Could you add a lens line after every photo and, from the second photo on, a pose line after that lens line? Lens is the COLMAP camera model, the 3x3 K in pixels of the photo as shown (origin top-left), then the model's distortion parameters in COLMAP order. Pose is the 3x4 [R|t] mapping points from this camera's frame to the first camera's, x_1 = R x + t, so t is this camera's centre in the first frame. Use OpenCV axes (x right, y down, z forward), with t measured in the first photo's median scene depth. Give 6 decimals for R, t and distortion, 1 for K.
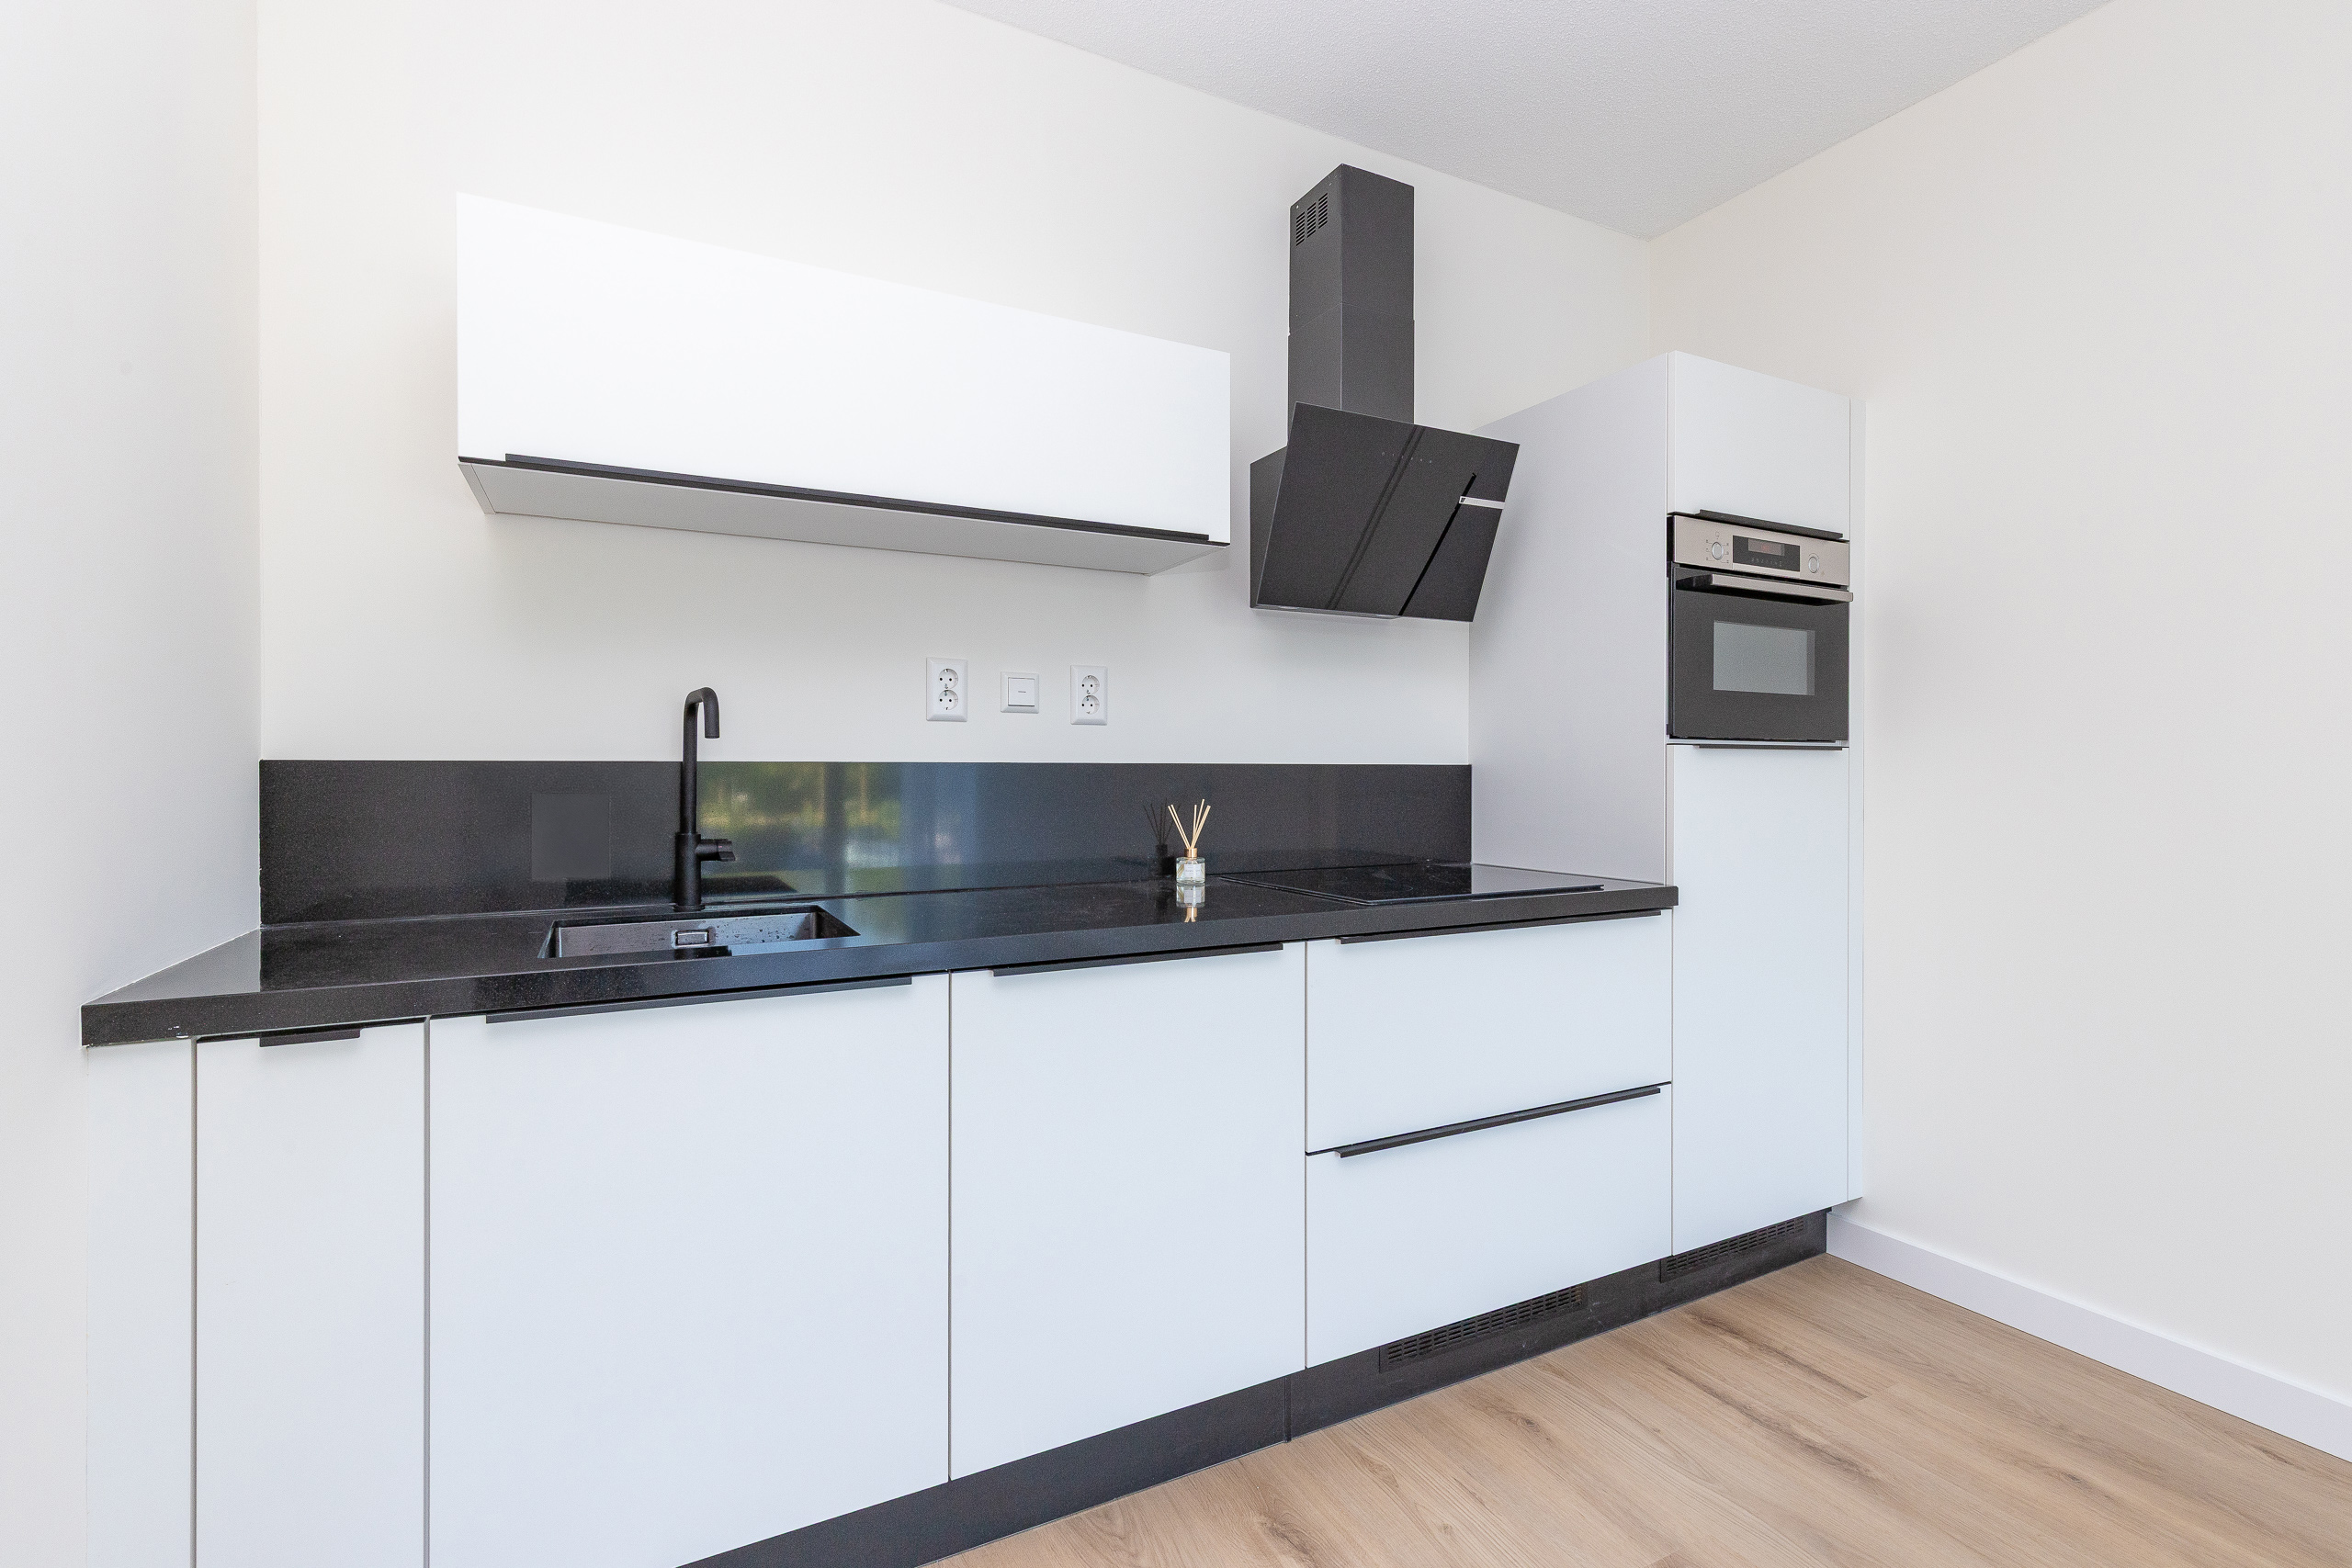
lens RADIAL K [[1063.0, 0, 1168.7], [0, 1063.0, 771.2], [0, 0, 1]] dist [0.003983, 0.000260]
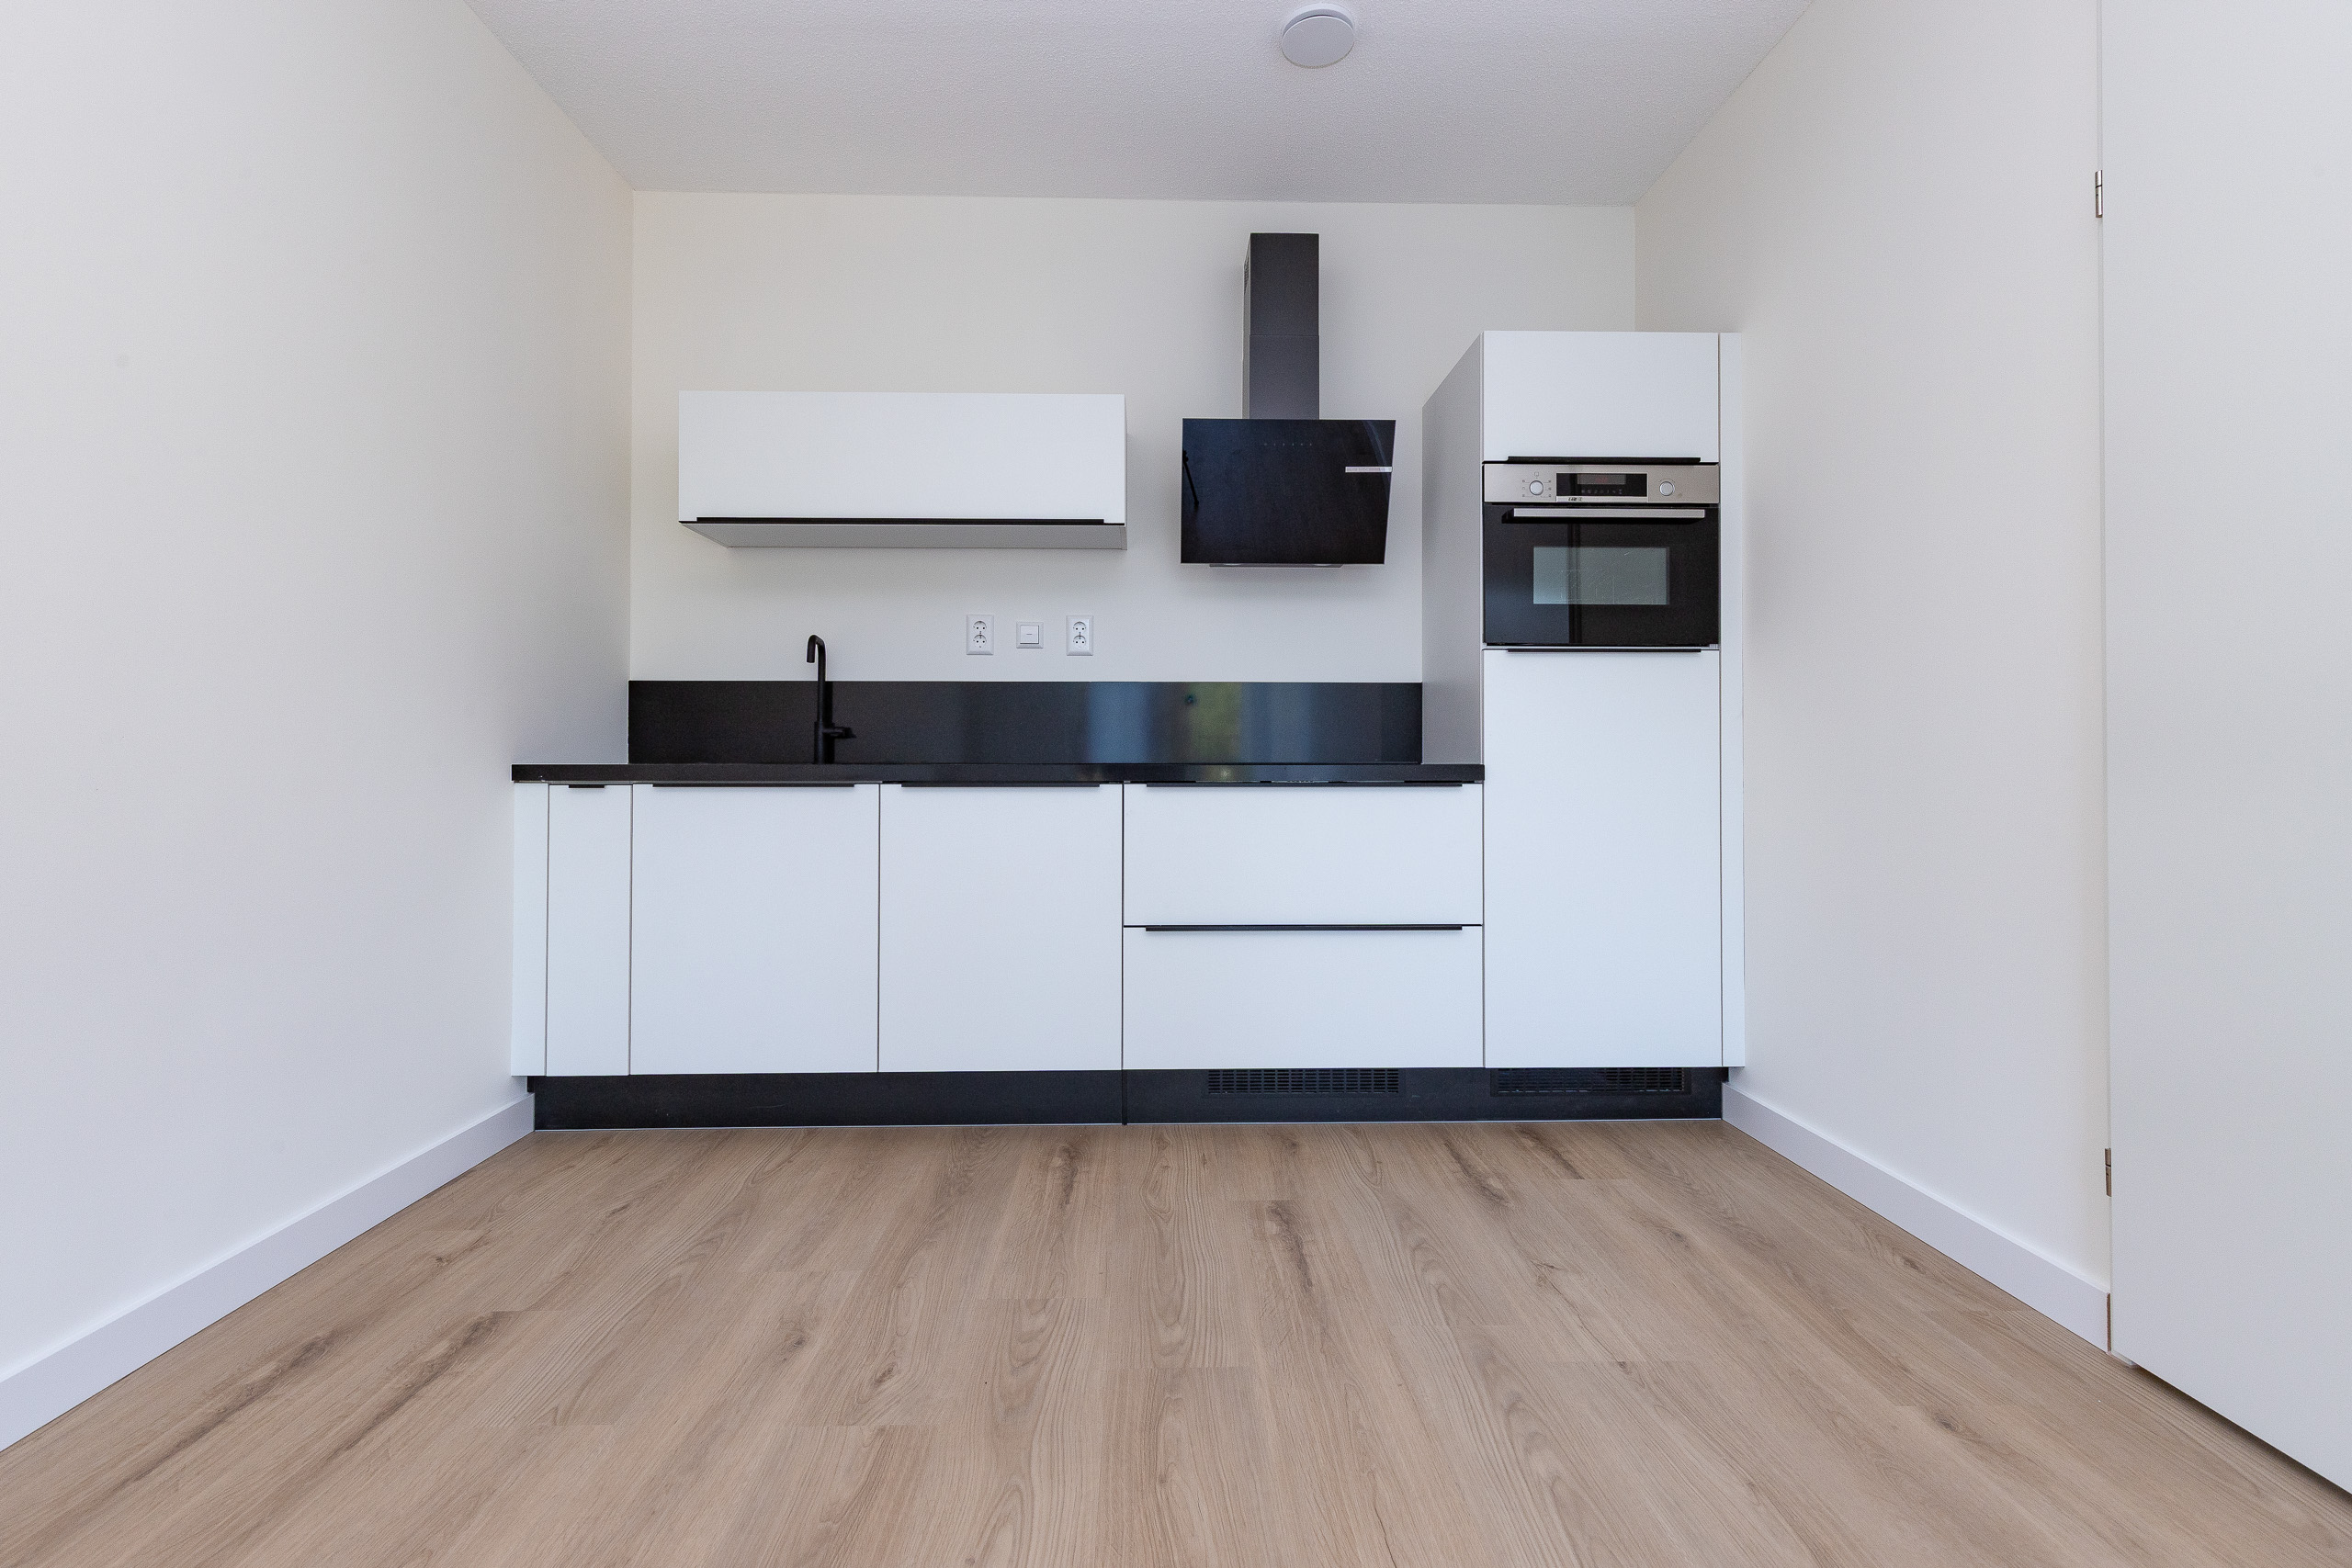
lens RADIAL K [[1074.9, 0, 1166.1], [0, 1074.9, 743.9], [0, 0, 1]] dist [0.001656, 0.000052]
pose [[0.898386, -0.007868, -0.439136, 0.687144], [0.000137, 0.999845, -0.017633, 0.104796], [0.439206, 0.015781, 0.898248, -0.272496]]
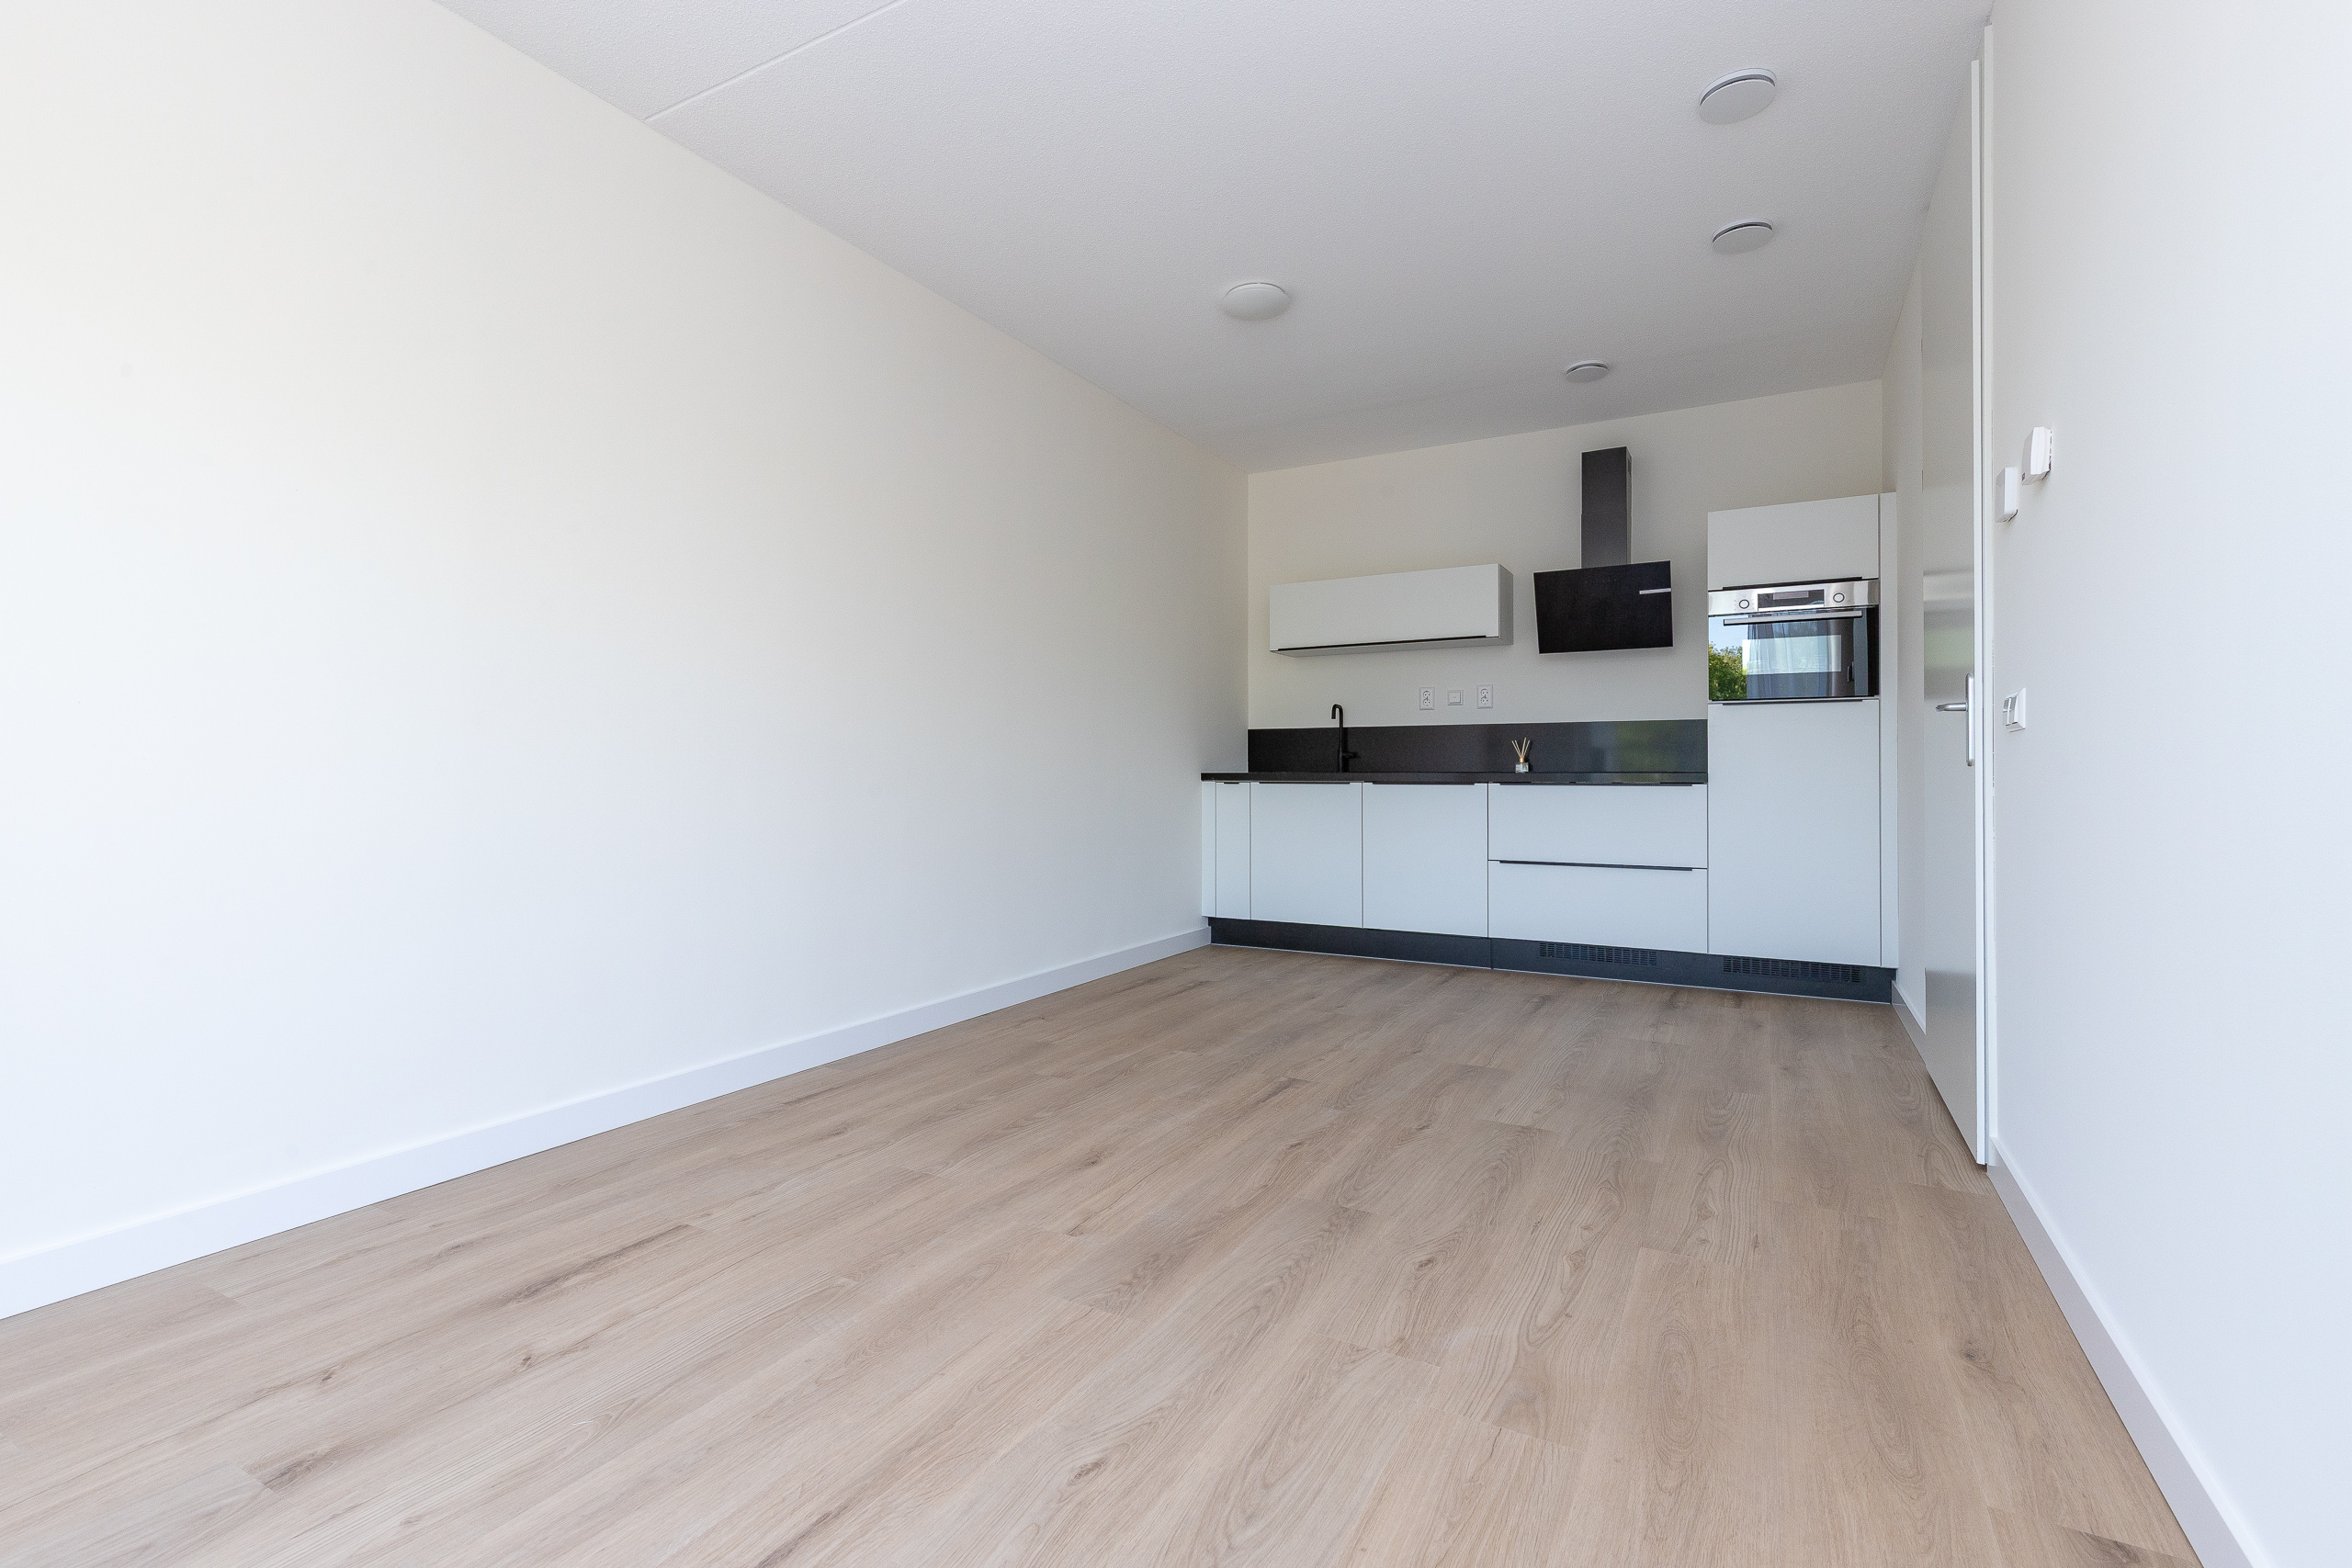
lens RADIAL K [[1063.0, 0, 1168.7], [0, 1063.0, 771.2], [0, 0, 1]] dist [0.003983, 0.000260]
pose [[0.552151, -0.001516, -0.833743, 1.612861], [0.001291, 0.999999, -0.000963, 0.105570], [0.833743, -0.000545, 0.552152, -1.004450]]
